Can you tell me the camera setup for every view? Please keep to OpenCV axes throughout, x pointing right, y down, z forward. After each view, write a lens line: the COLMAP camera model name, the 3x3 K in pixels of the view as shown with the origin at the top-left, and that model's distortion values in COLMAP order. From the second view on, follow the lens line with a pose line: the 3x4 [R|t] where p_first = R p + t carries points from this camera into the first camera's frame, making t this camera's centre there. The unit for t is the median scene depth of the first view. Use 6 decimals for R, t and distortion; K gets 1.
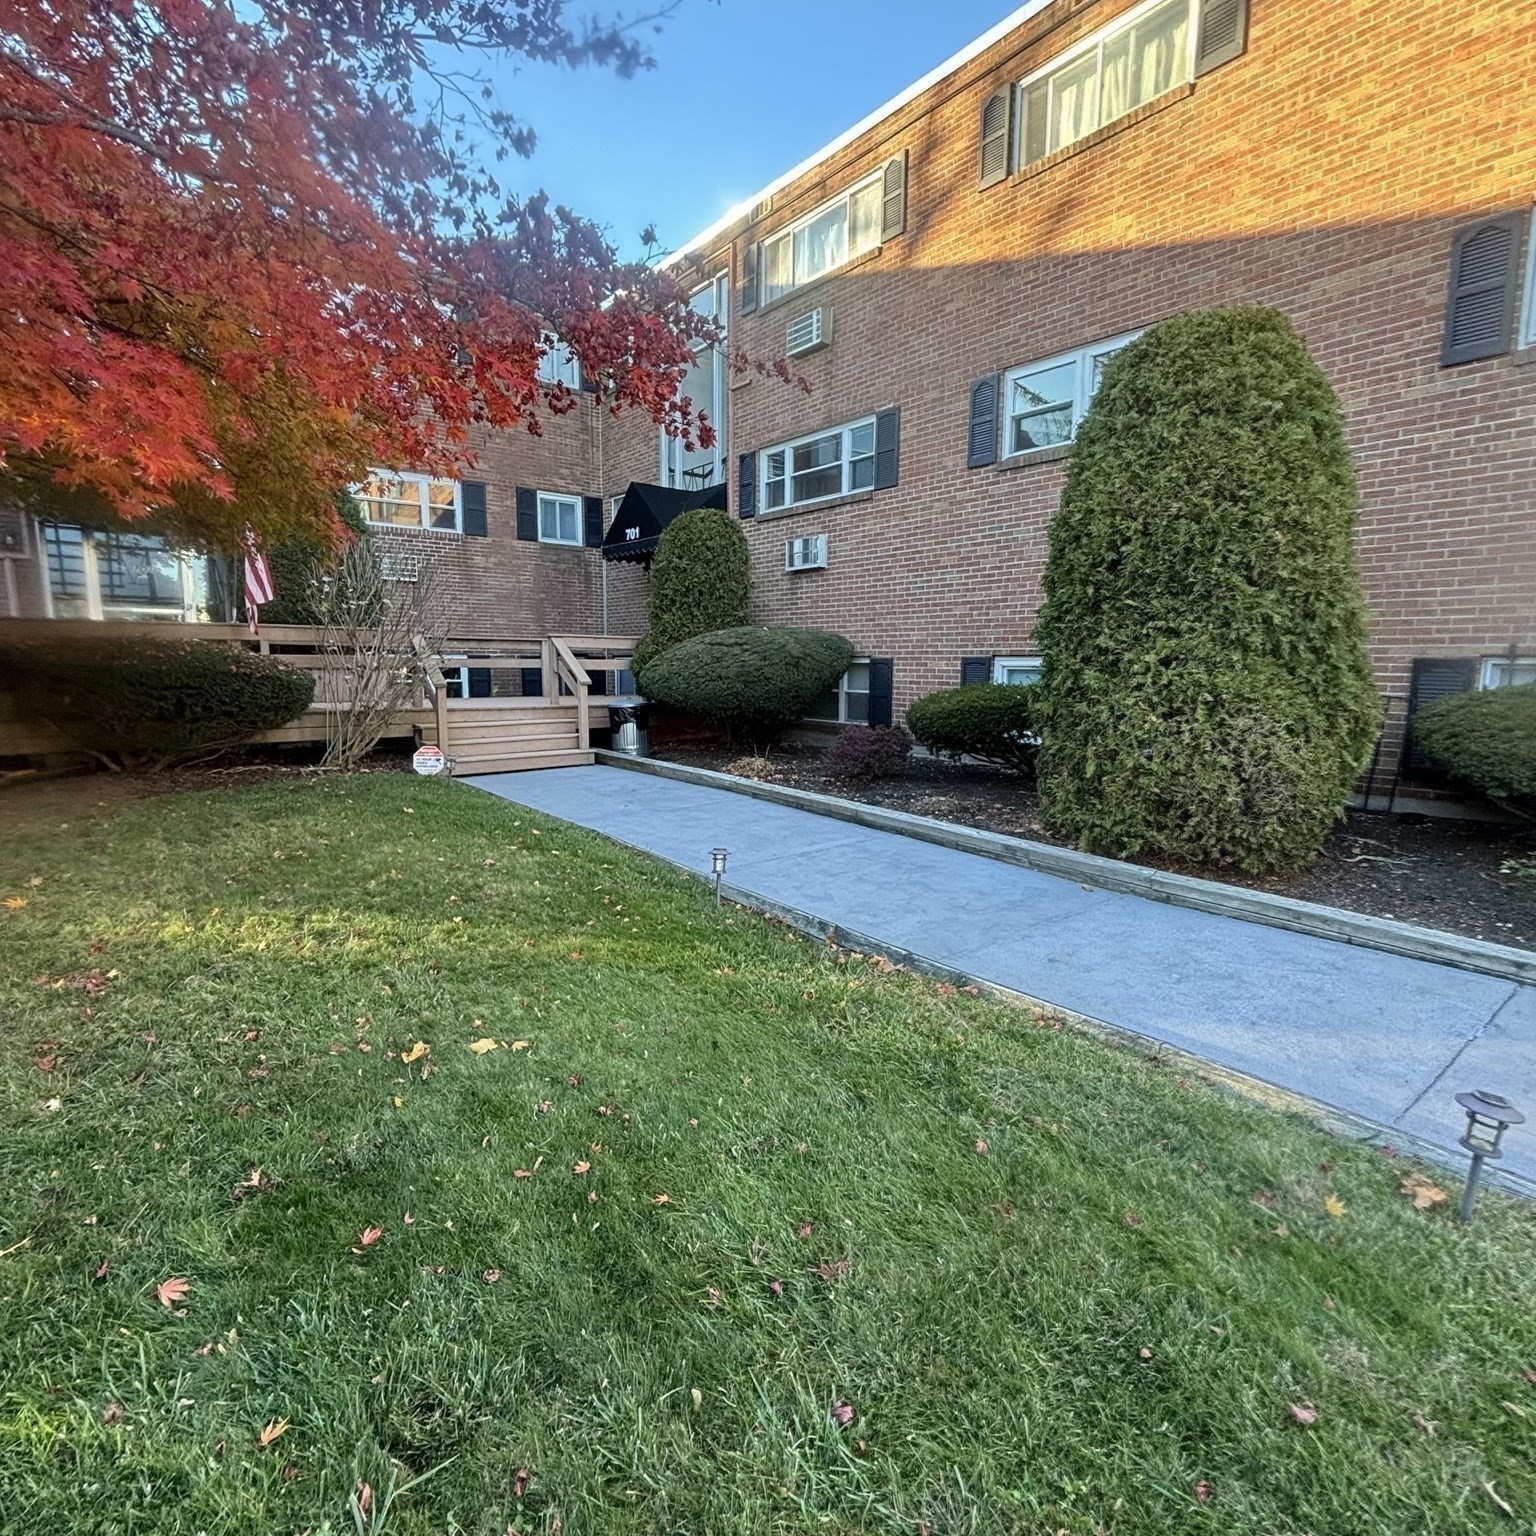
lens RADIAL K [[822.7, 0, 778.4], [0, 822.7, 769.0], [0, 0, 1]] dist [0.036764, -0.027457]
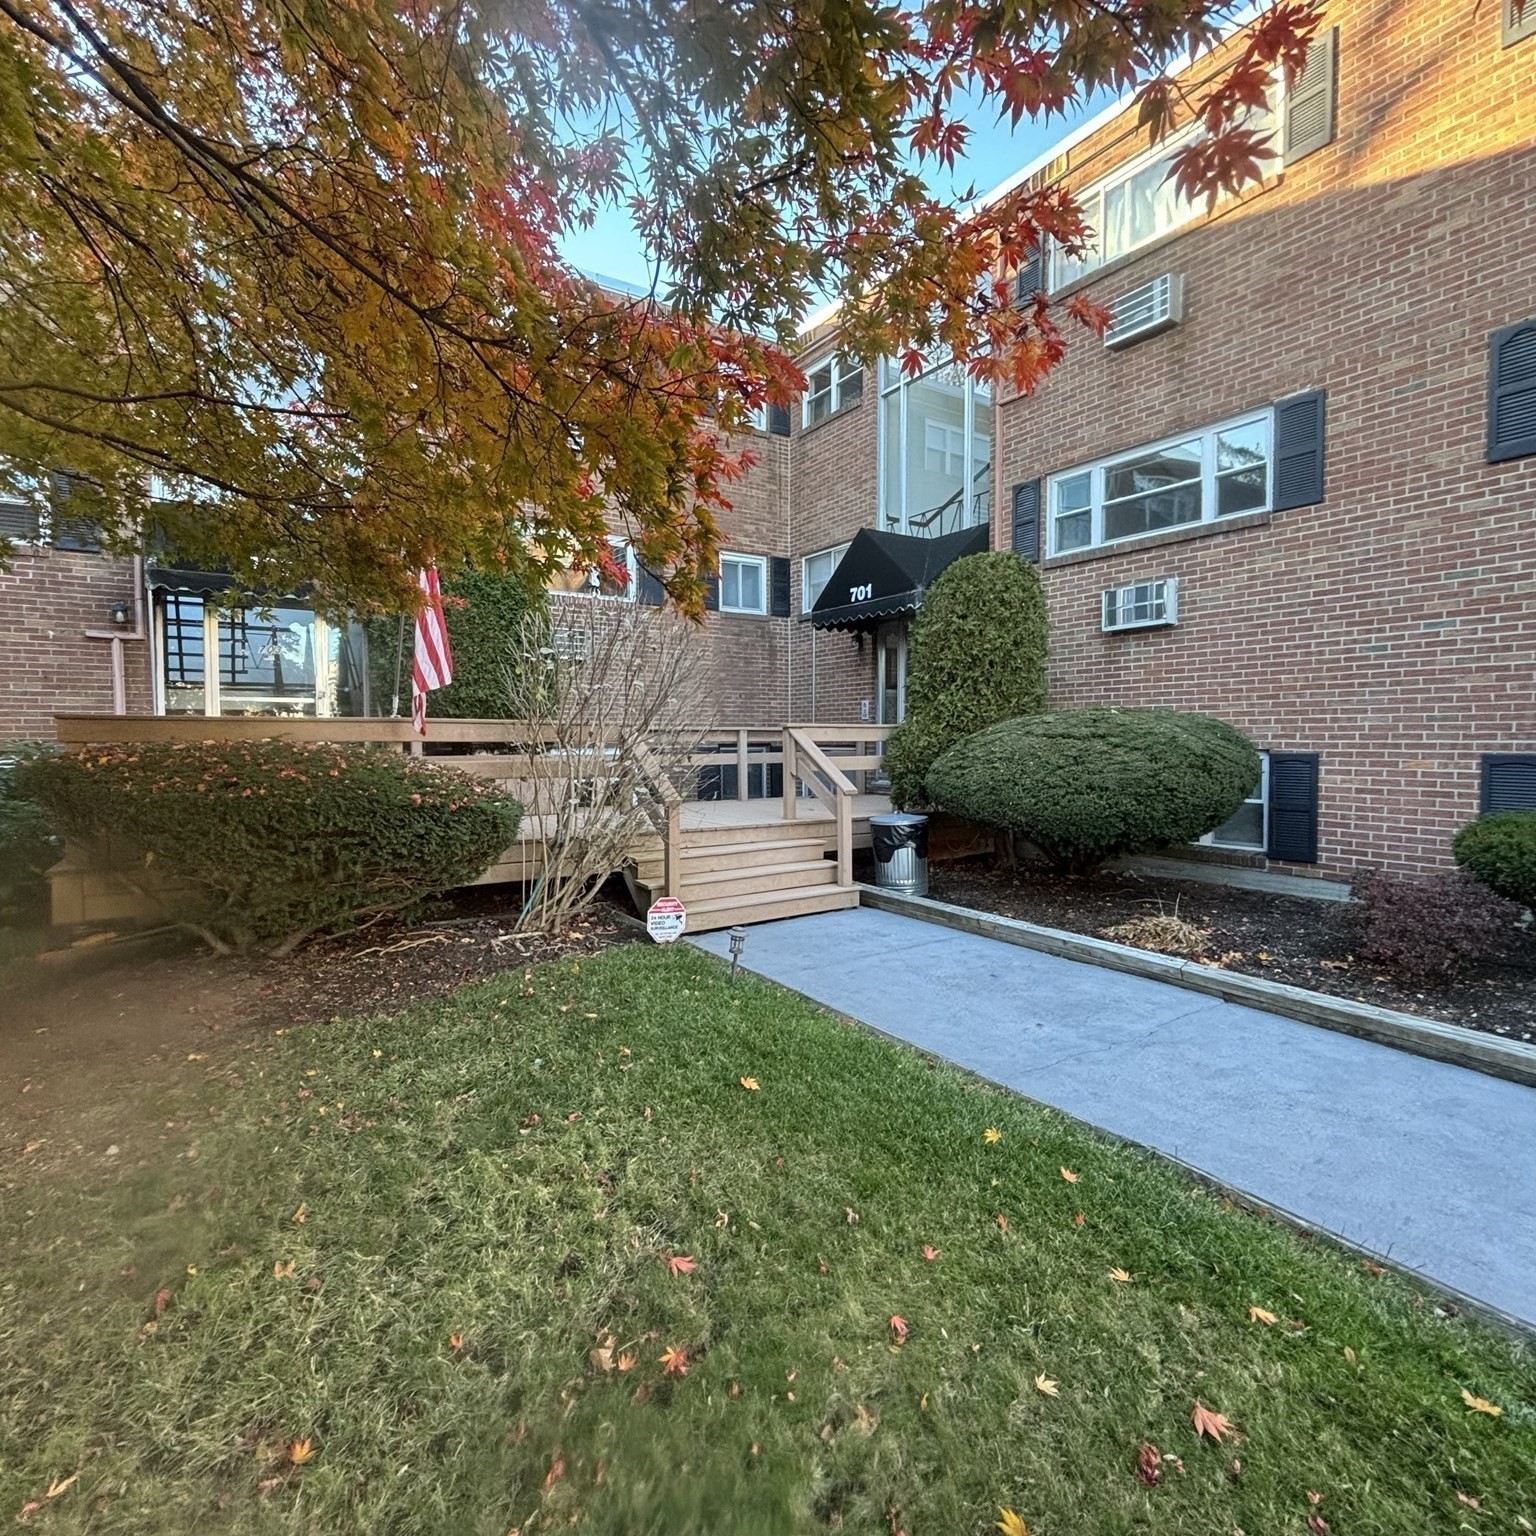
lens RADIAL K [[824.5, 0, 768.0], [0, 824.5, 768.0], [0, 0, 1]] dist [0.060839, -0.070767]
pose [[0.995070, -0.006604, -0.098959, -0.221652], [-0.002878, 0.995438, -0.095370, -0.054523], [0.099138, 0.095185, 0.990511, 0.276478]]
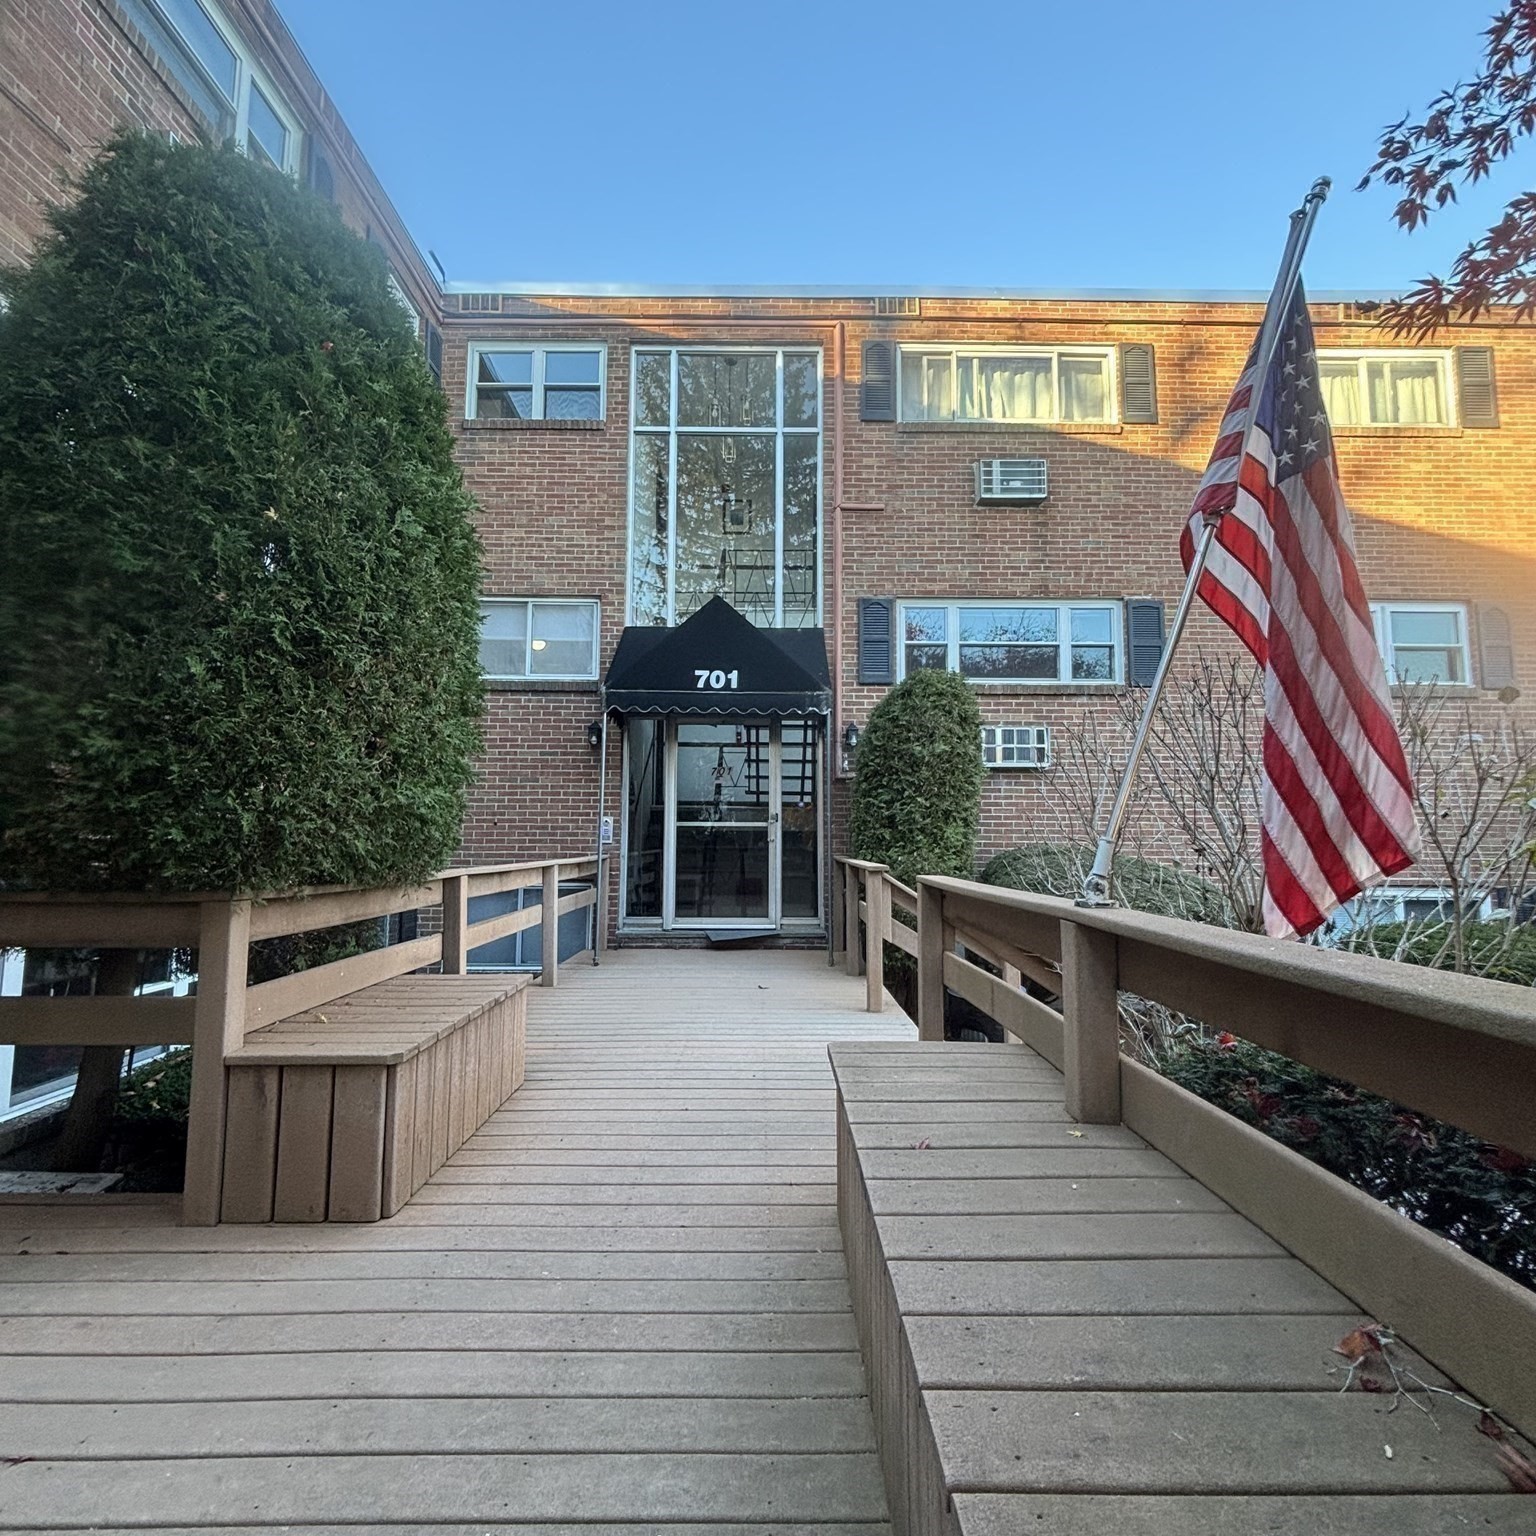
lens RADIAL K [[822.7, 0, 778.4], [0, 822.7, 769.0], [0, 0, 1]] dist [0.036764, -0.027457]
pose [[0.621798, 0.059198, 0.780937, -0.705712], [0.100339, 0.982900, -0.154400, -0.152632], [-0.776724, 0.174364, 0.605225, 0.739493]]
